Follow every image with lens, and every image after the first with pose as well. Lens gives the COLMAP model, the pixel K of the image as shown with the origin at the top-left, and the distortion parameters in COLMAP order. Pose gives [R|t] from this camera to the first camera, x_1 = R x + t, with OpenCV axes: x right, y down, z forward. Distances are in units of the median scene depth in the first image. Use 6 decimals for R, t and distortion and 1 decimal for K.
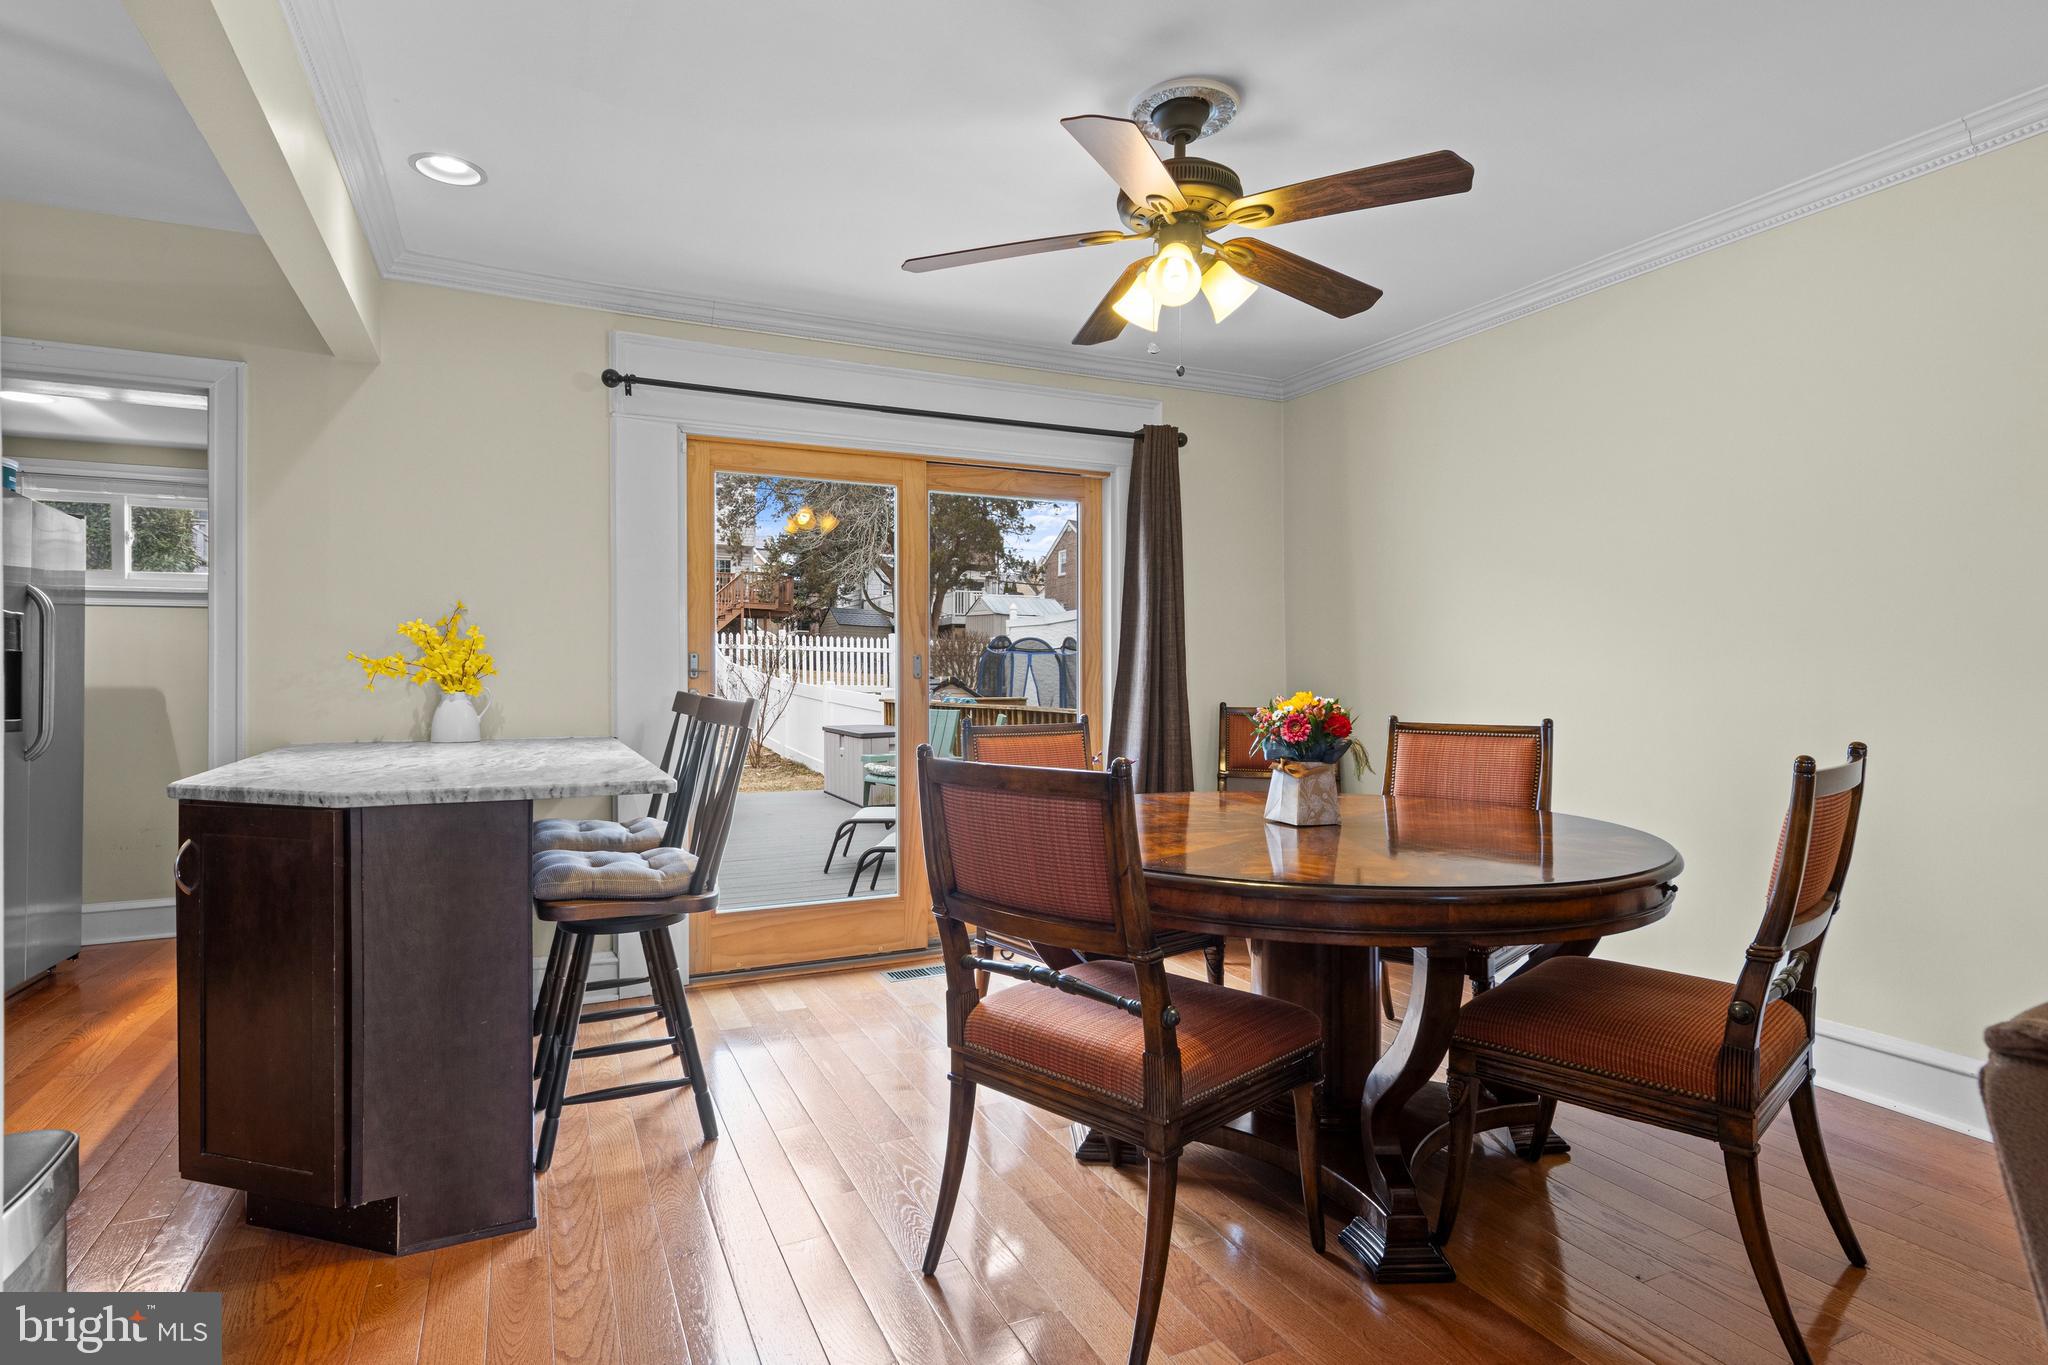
lens RADIAL K [[1042.0, 0, 1025.0], [0, 1042.0, 688.3], [0, 0, 1]] dist [0.014500, -0.003628]
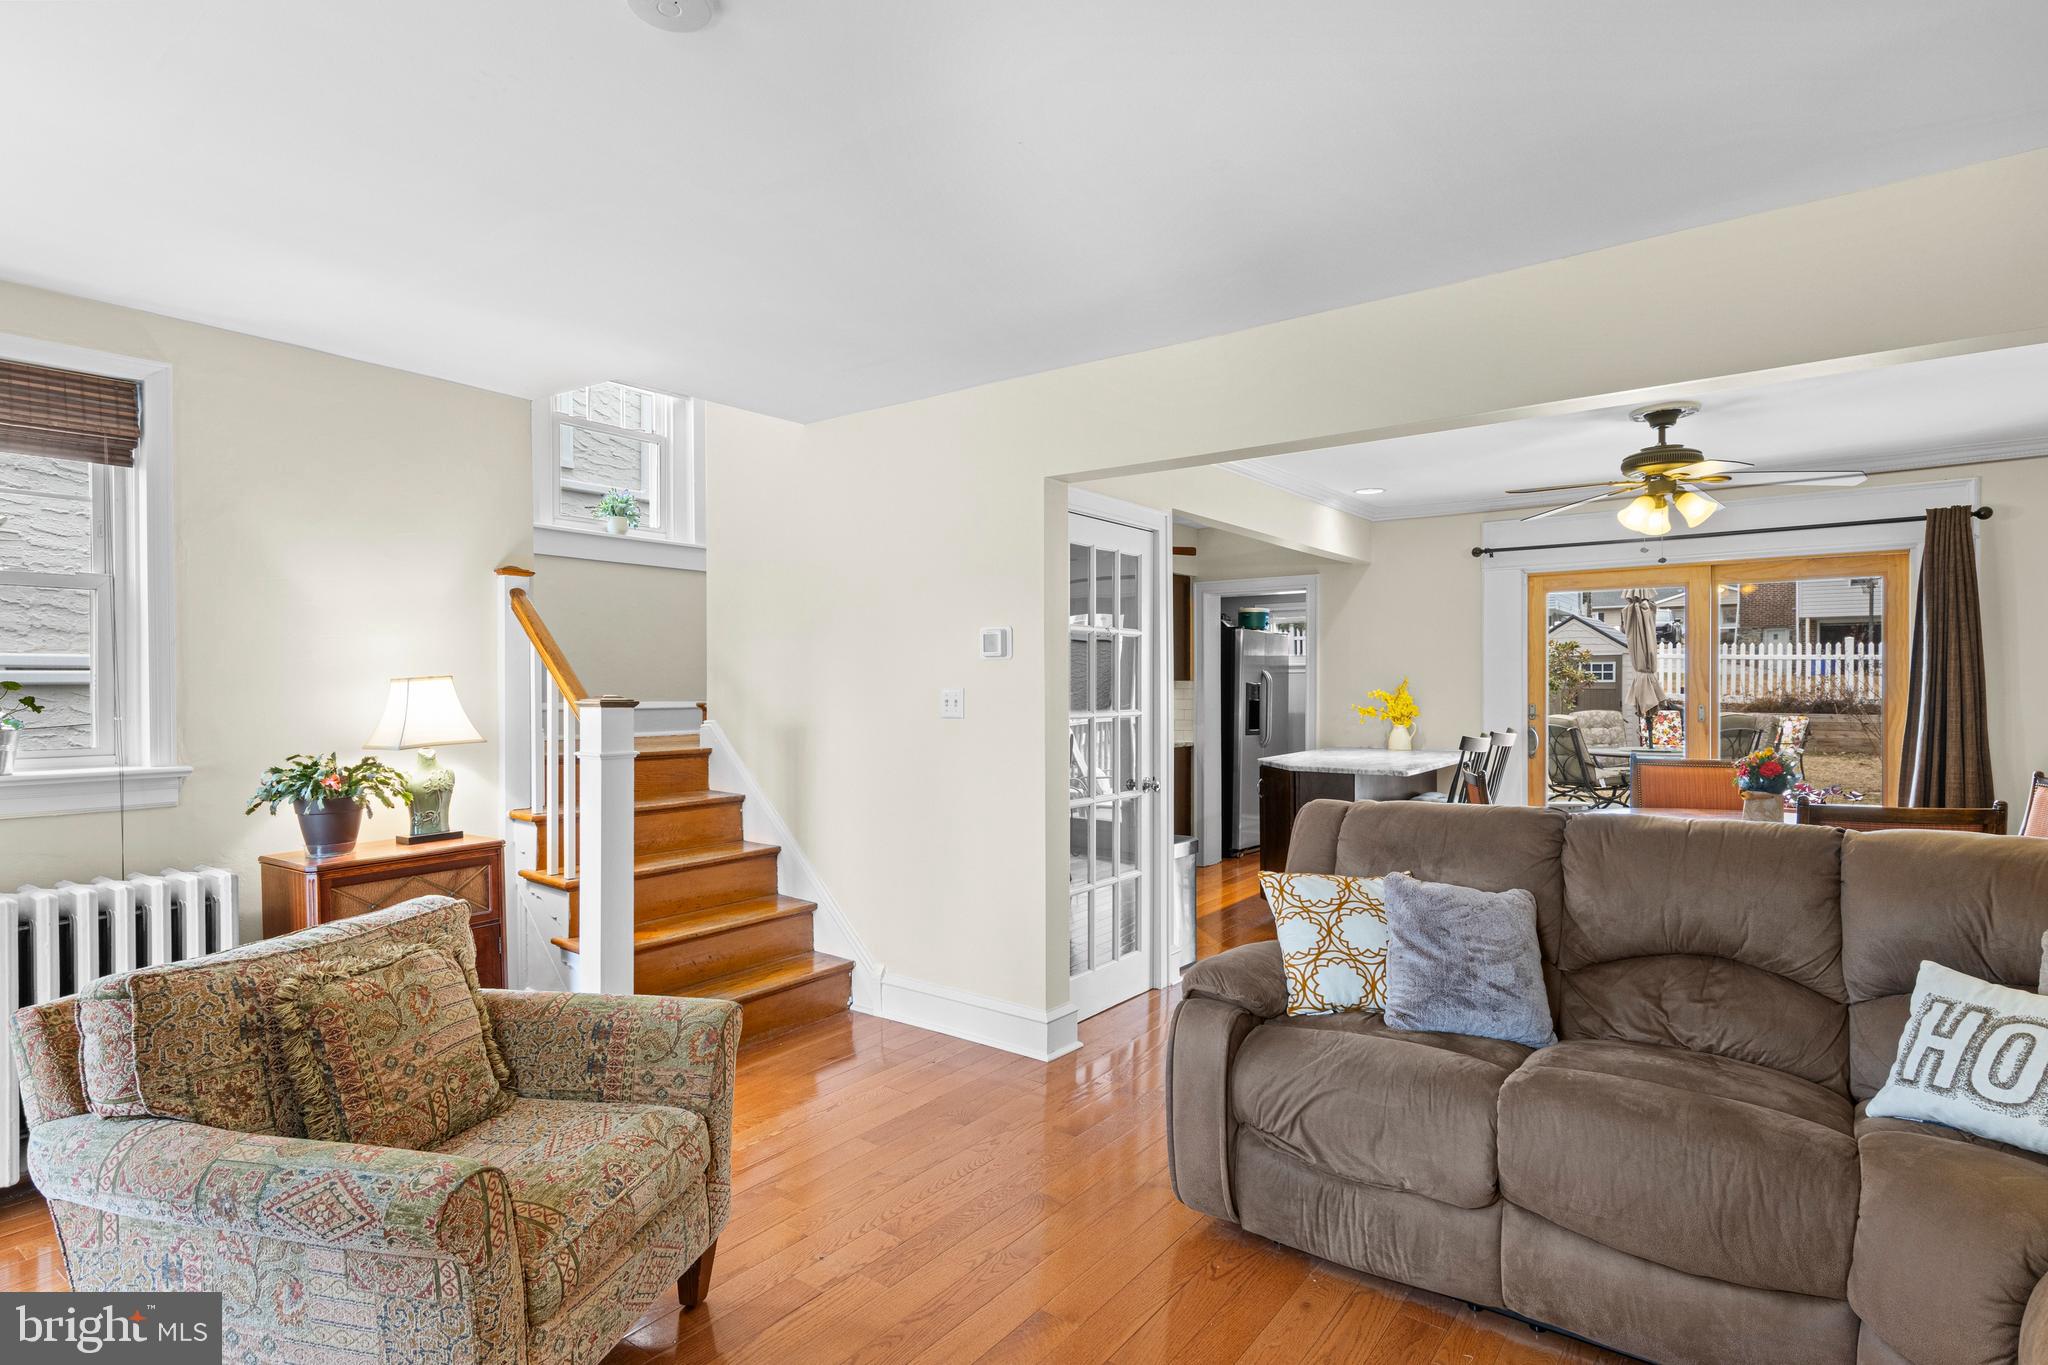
lens RADIAL K [[1042.0, 0, 1025.0], [0, 1042.0, 688.3], [0, 0, 1]] dist [0.014500, -0.003628]
pose [[0.468396, 0.002410, -0.883515, 0.099817], [-0.006675, 0.999977, -0.000810, -0.006674], [0.883493, 0.006277, 0.468402, -0.063786]]
